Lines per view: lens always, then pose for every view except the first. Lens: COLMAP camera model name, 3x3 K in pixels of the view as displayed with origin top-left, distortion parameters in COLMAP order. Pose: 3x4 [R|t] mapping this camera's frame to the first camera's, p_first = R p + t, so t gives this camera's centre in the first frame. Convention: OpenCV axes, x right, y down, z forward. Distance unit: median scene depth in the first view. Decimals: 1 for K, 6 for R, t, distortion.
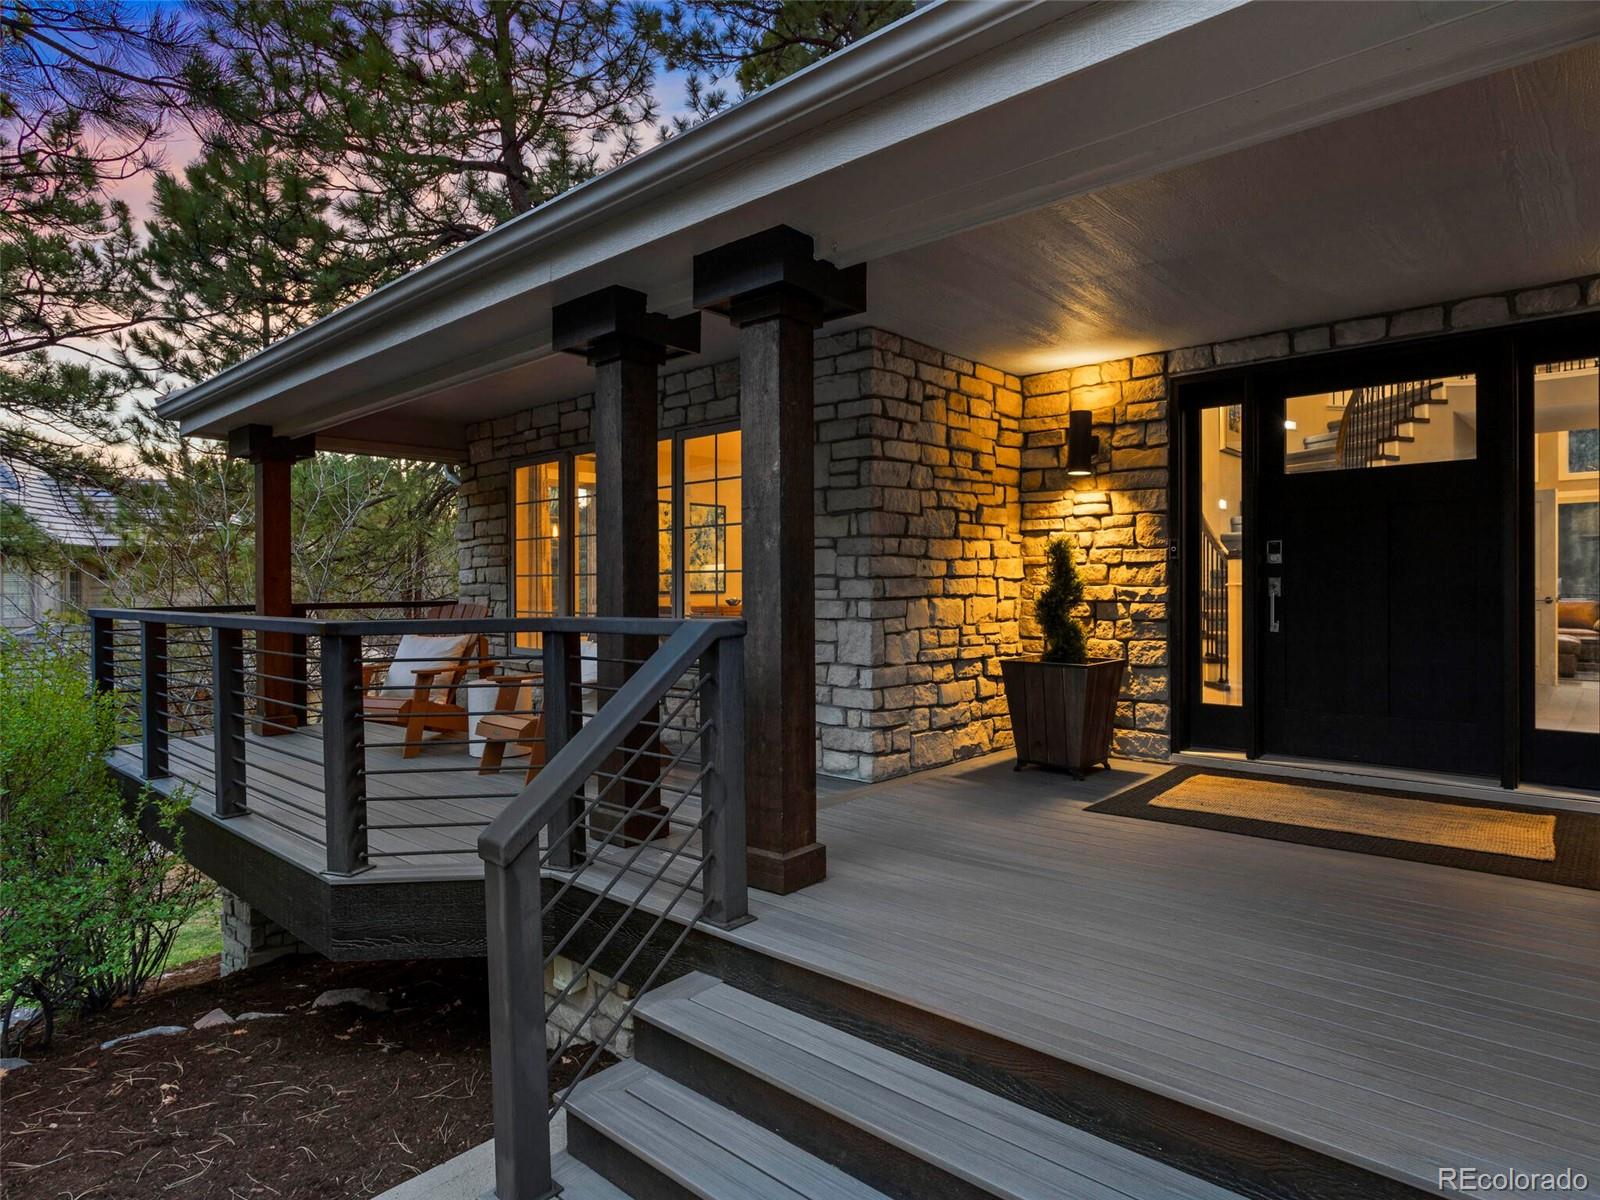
lens RADIAL K [[866.8, 0, 801.0], [0, 866.8, 597.2], [0, 0, 1]] dist [-0.000151, -0.000030]
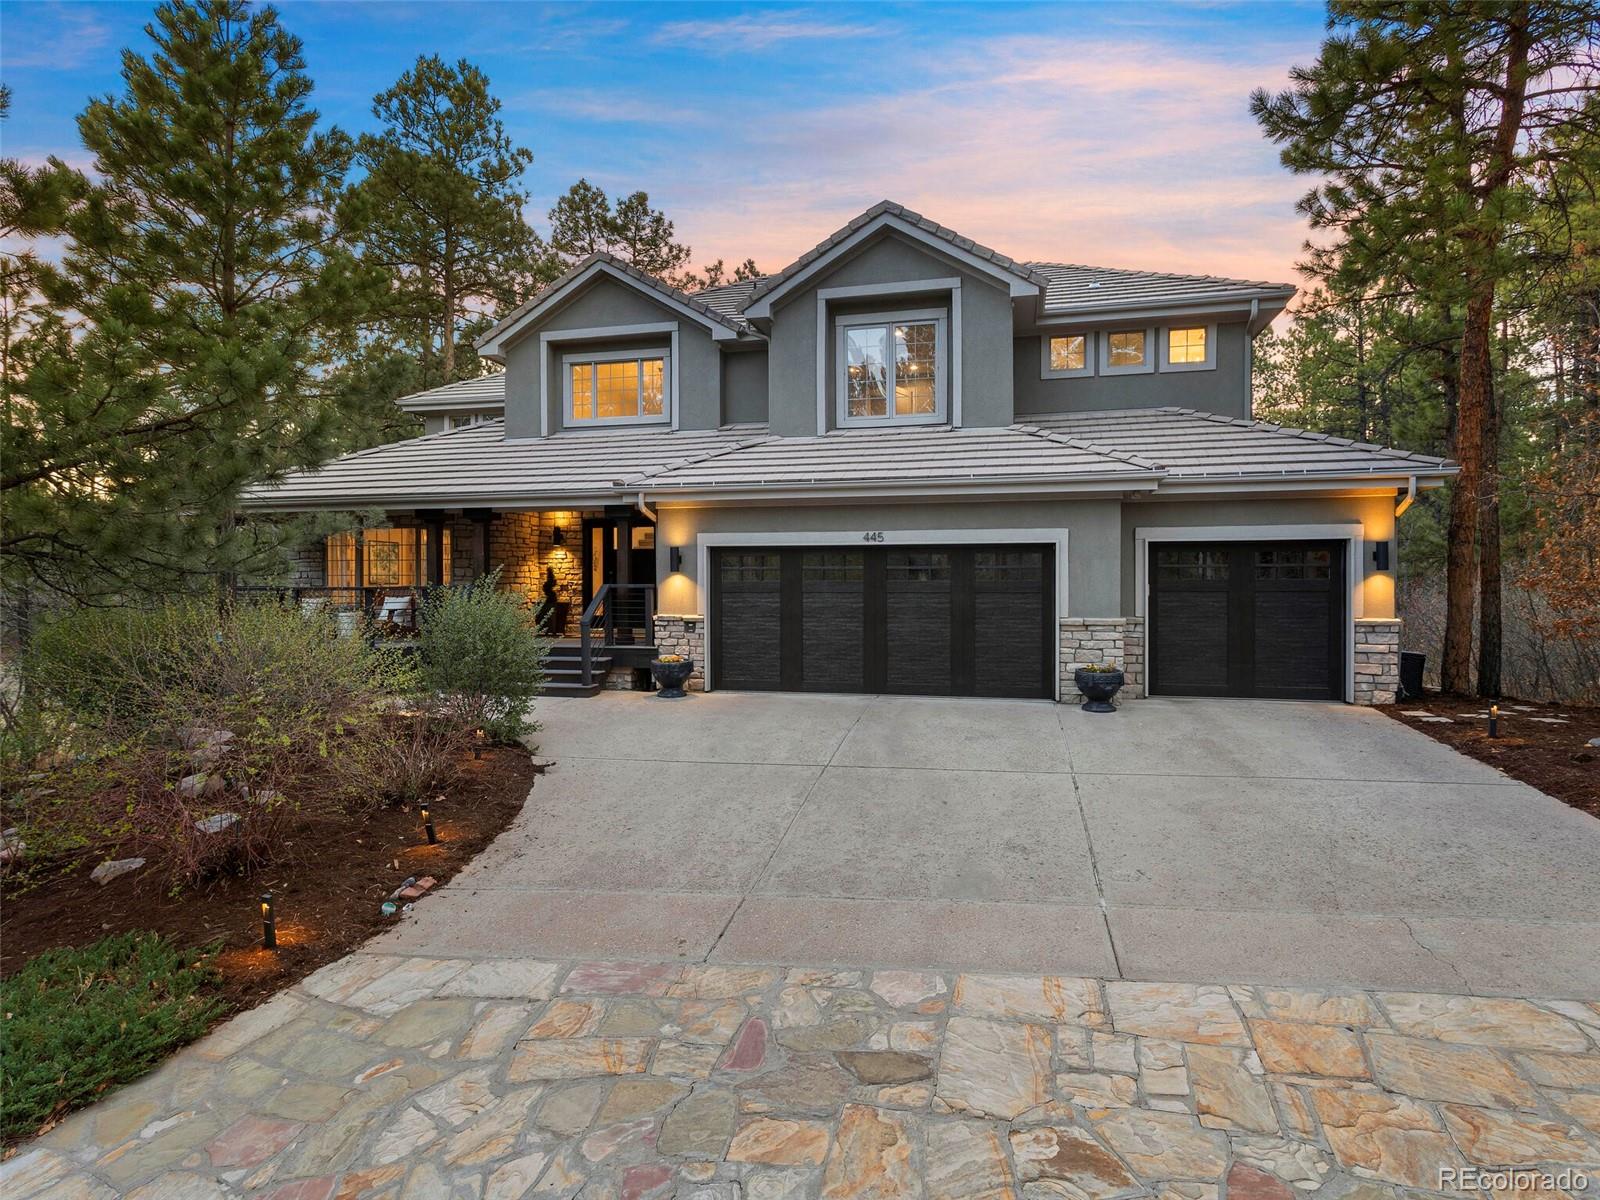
lens RADIAL K [[858.3, 0, 798.6], [0, 858.3, 595.1], [0, 0, 1]] dist [-0.000636, -0.000022]
pose [[0.865979, -0.001608, 0.500078, -0.507001], [0.002702, 0.999995, -0.001464, 0.049644], [-0.500073, 0.002619, 0.865979, -2.258836]]
